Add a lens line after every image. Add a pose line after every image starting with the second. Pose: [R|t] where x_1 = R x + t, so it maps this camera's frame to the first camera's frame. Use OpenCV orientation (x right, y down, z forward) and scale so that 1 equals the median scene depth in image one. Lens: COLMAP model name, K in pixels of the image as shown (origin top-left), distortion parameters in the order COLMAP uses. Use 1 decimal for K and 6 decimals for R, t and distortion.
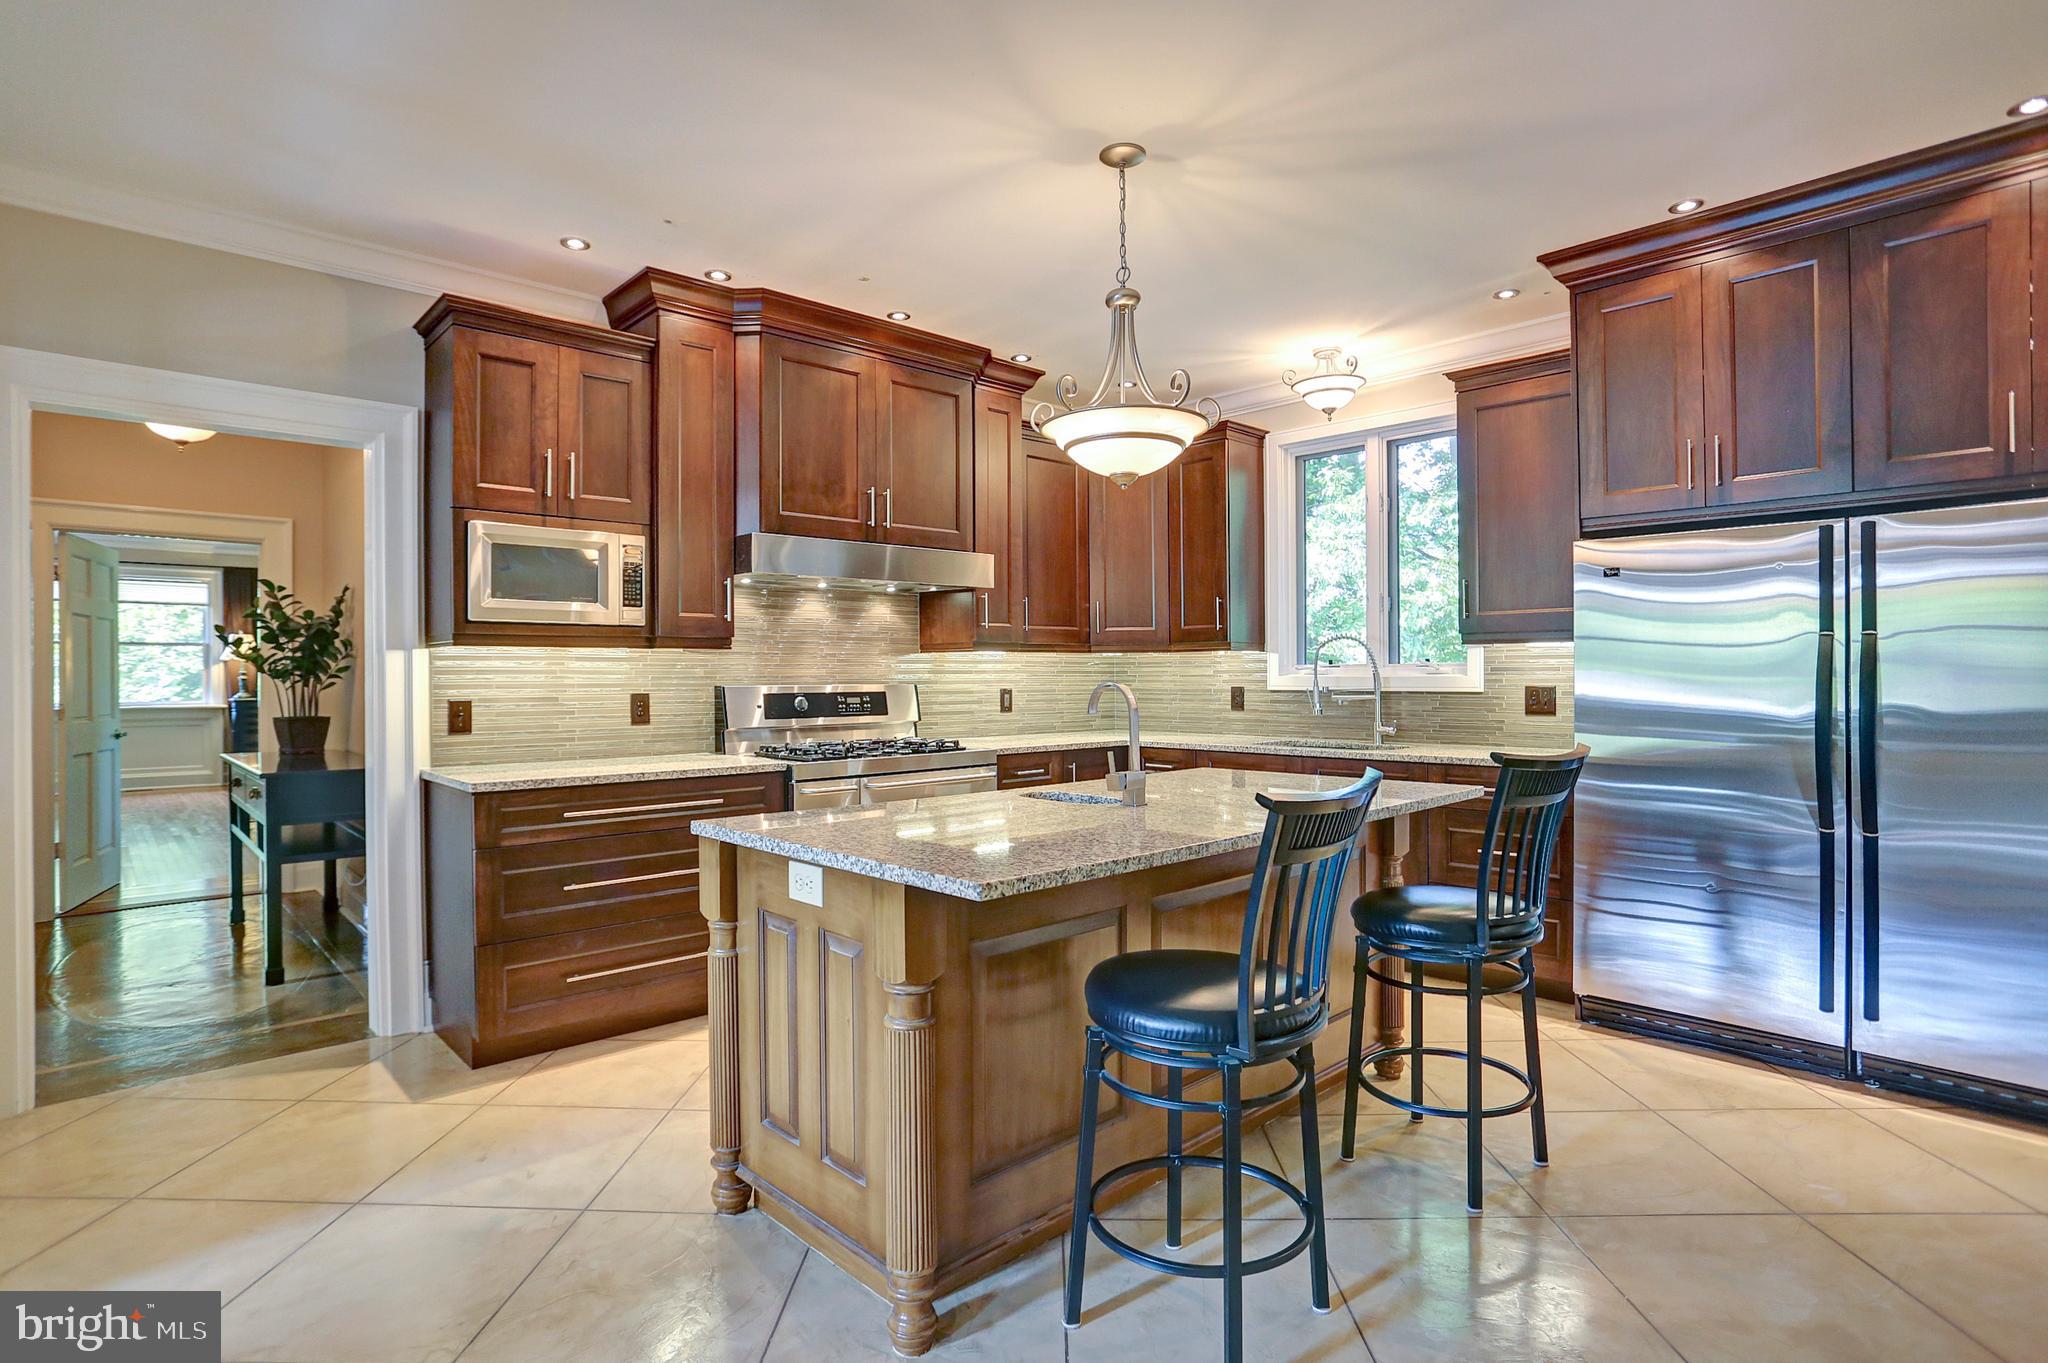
lens RADIAL K [[1032.6, 0, 1025.5], [0, 1032.6, 687.2], [0, 0, 1]] dist [-0.039094, 0.011705]
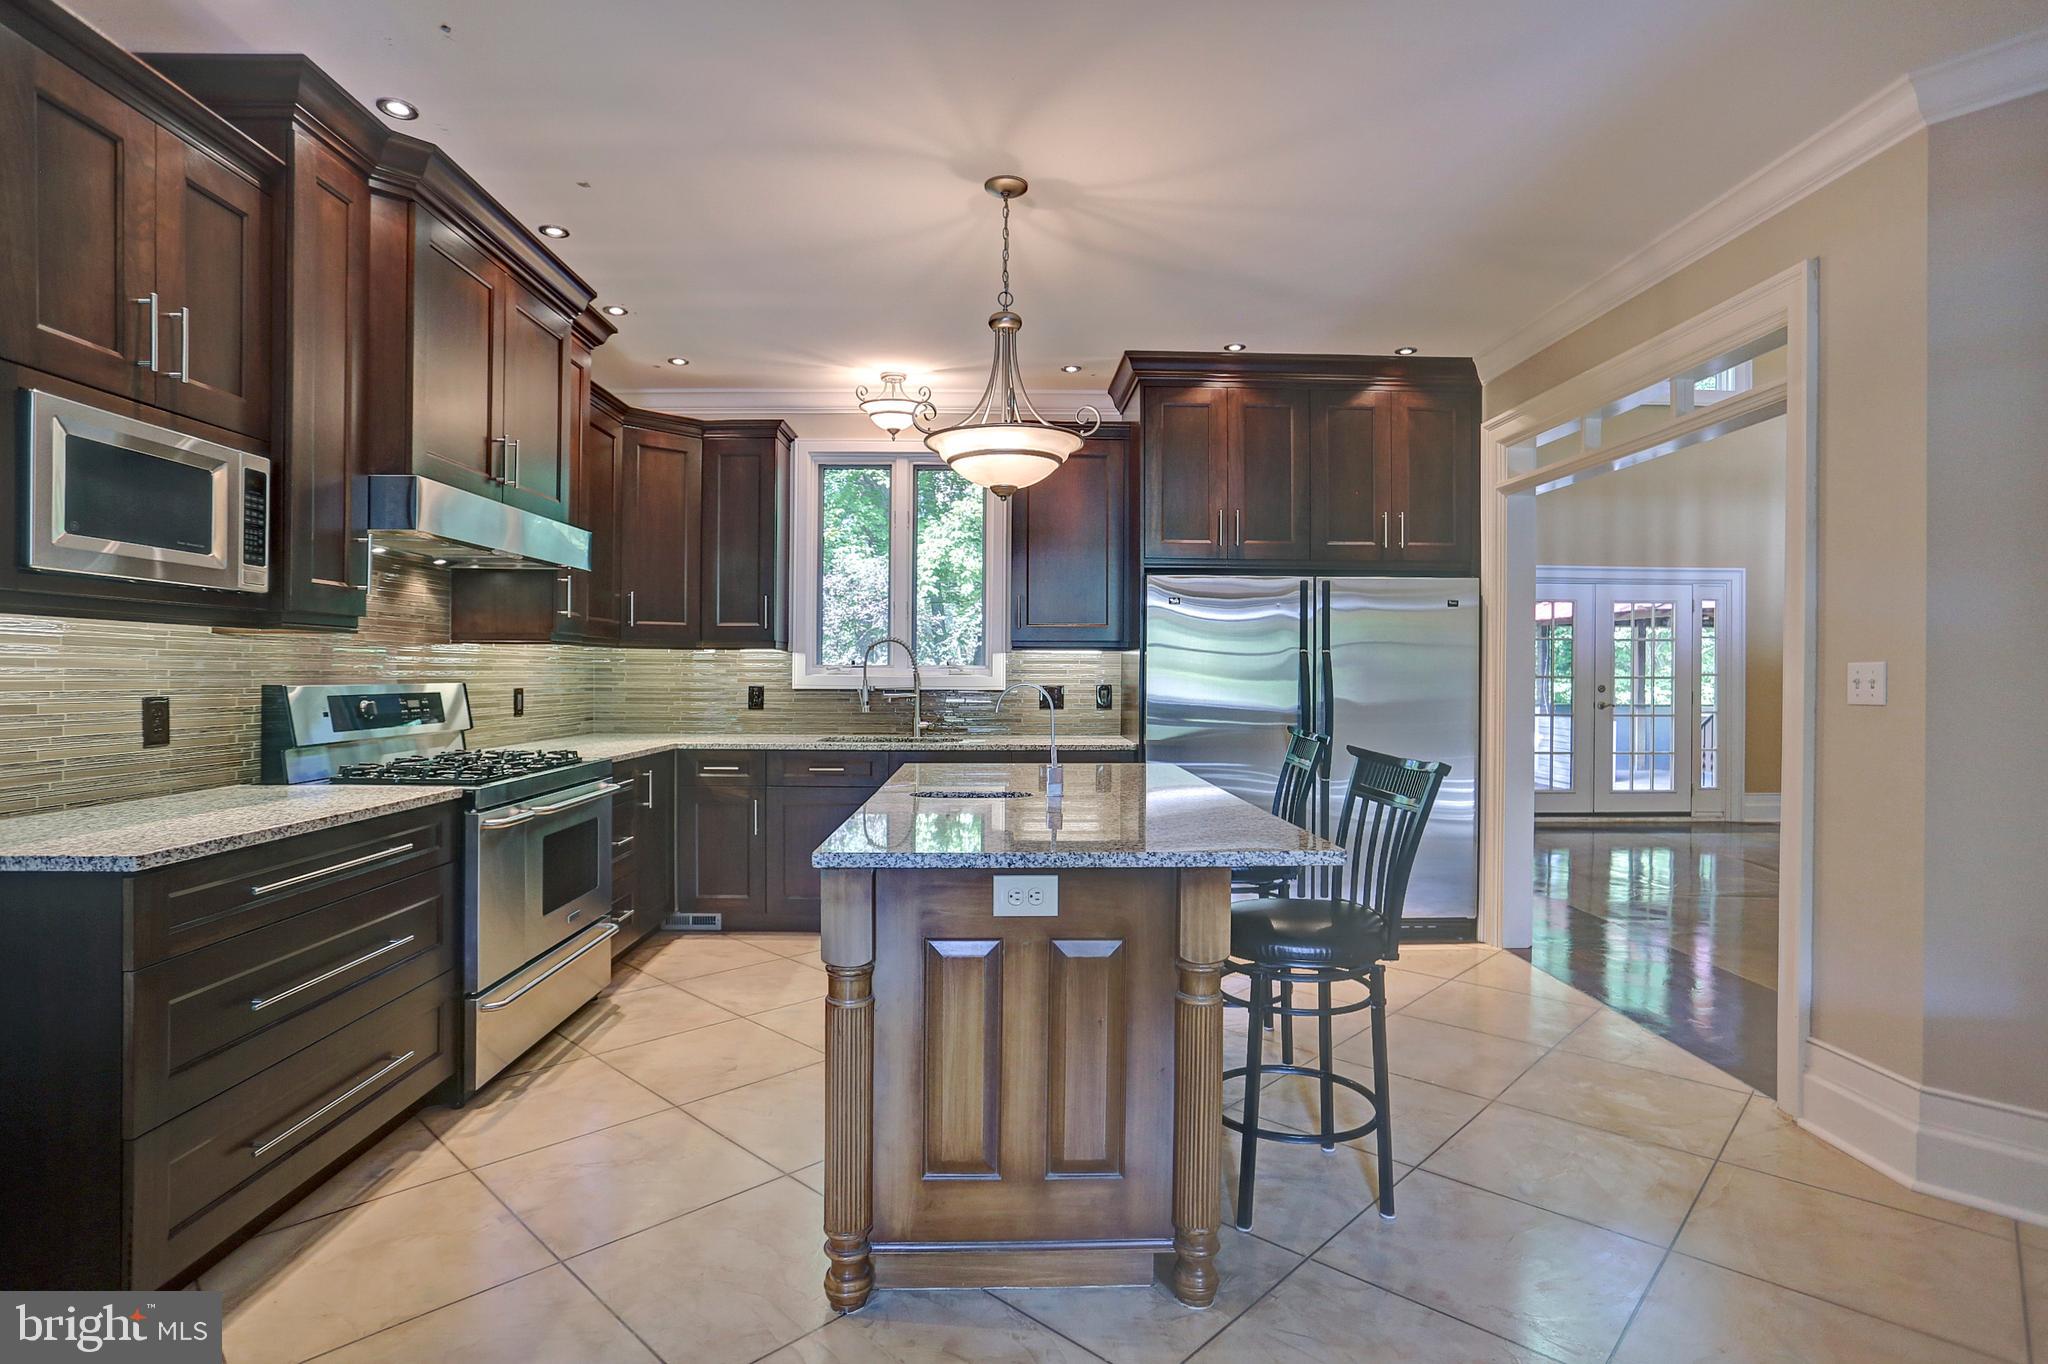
lens RADIAL K [[1032.6, 0, 1023.5], [0, 1032.6, 686.8], [0, 0, 1]] dist [-0.039094, 0.011705]
pose [[0.675640, -0.001584, 0.737230, -0.443951], [0.000676, 0.999999, 0.001529, -0.000920], [-0.737231, -0.000534, 0.675640, 0.176784]]
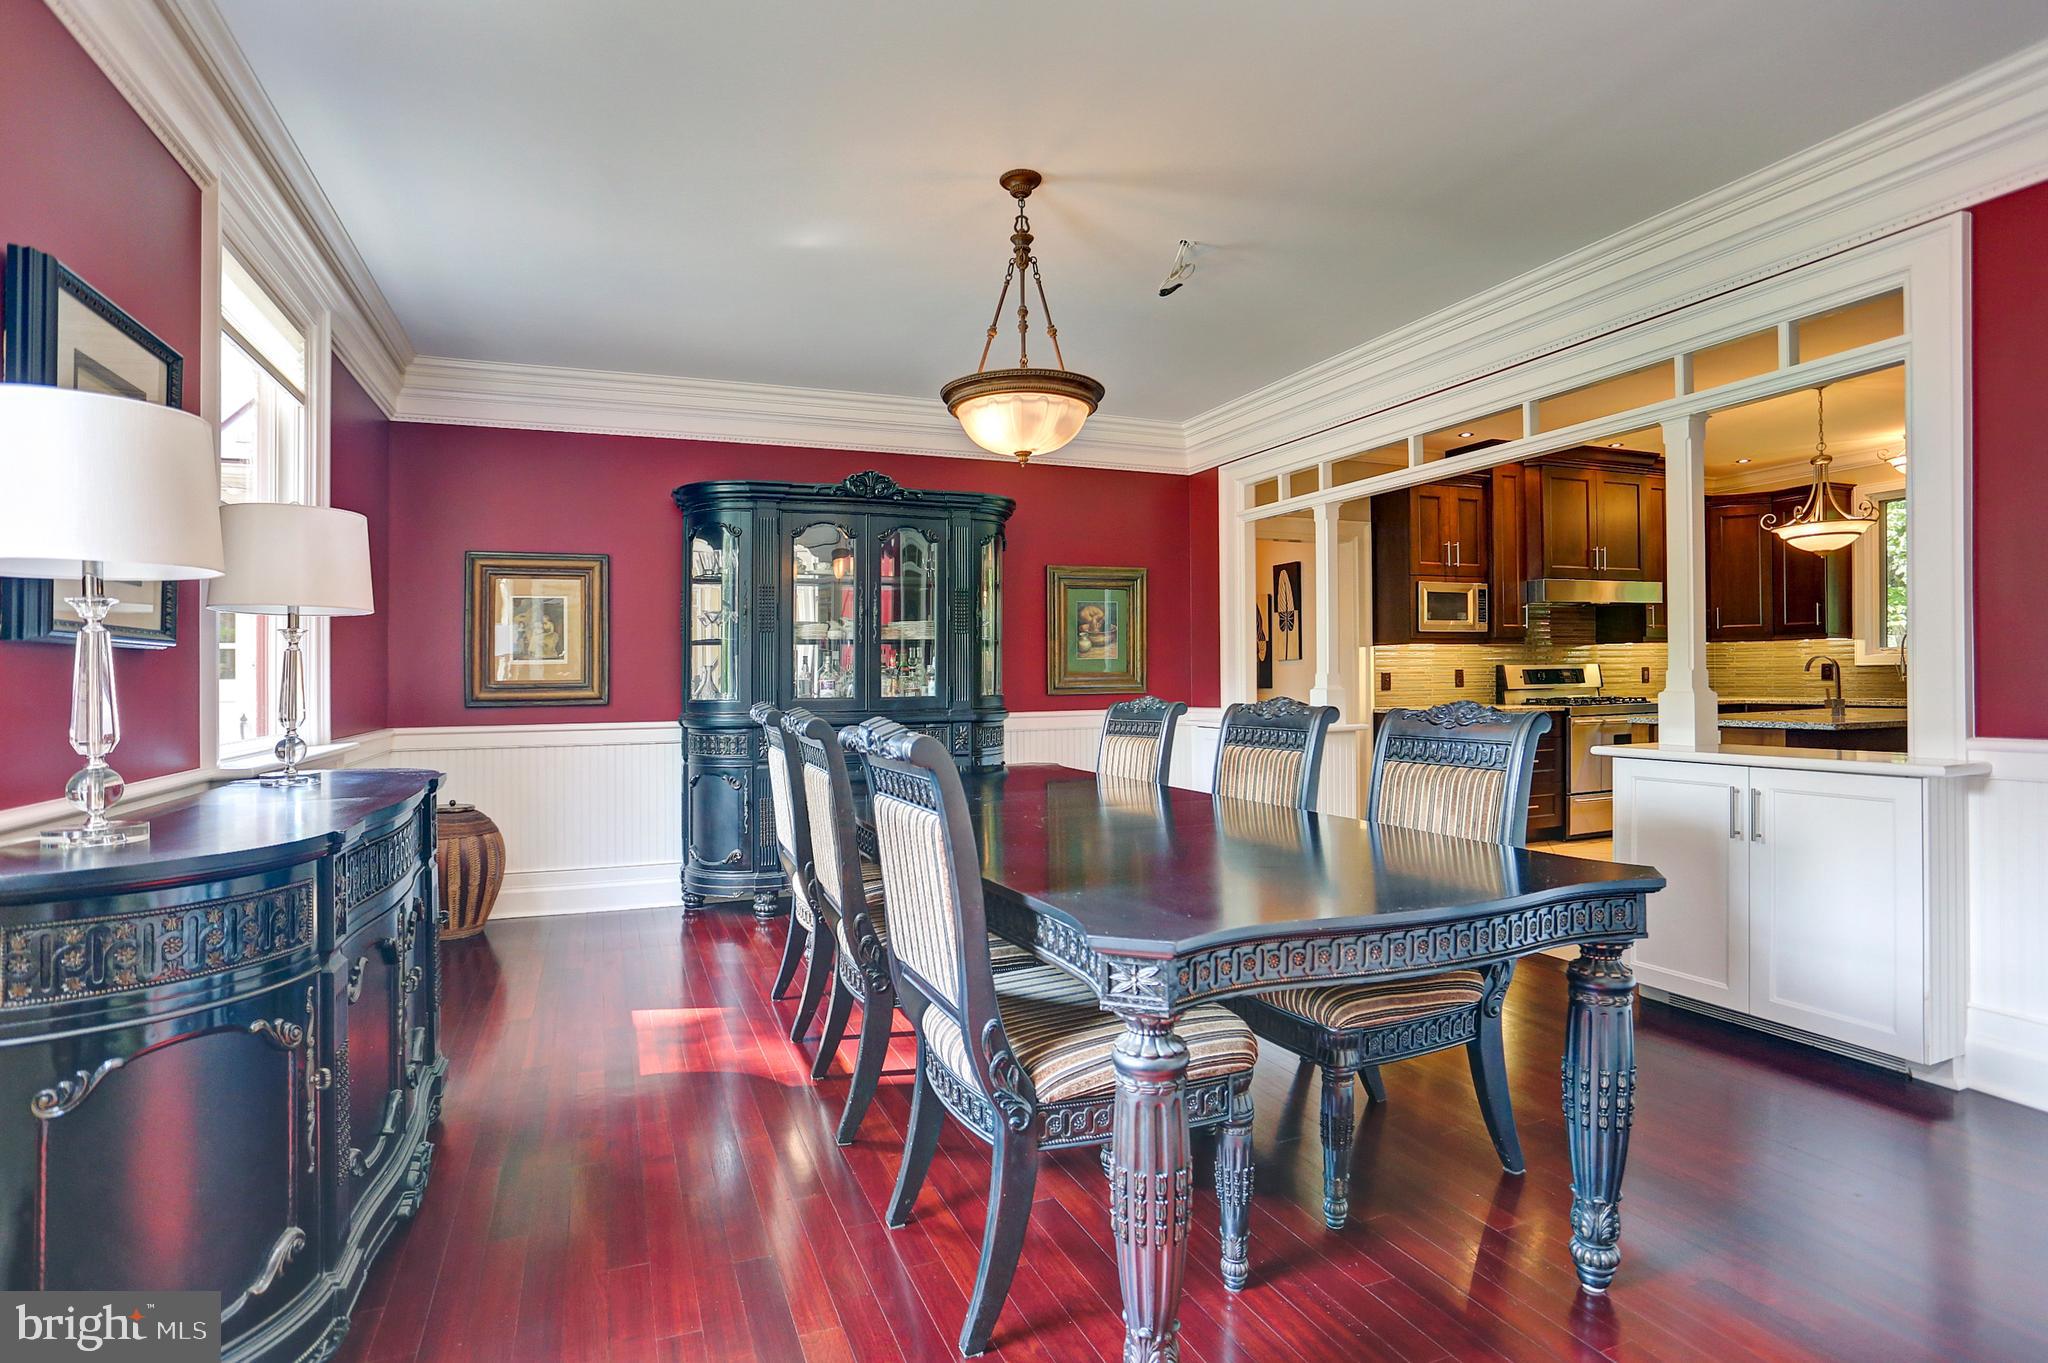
lens RADIAL K [[1032.6, 0, 1030.7], [0, 1032.6, 677.4], [0, 0, 1]] dist [-0.039094, 0.011705]
pose [[0.936080, -0.008119, -0.351694, -0.418518], [0.006977, 0.999965, -0.004513, 0.021147], [0.351718, 0.001770, 0.936104, -0.869264]]
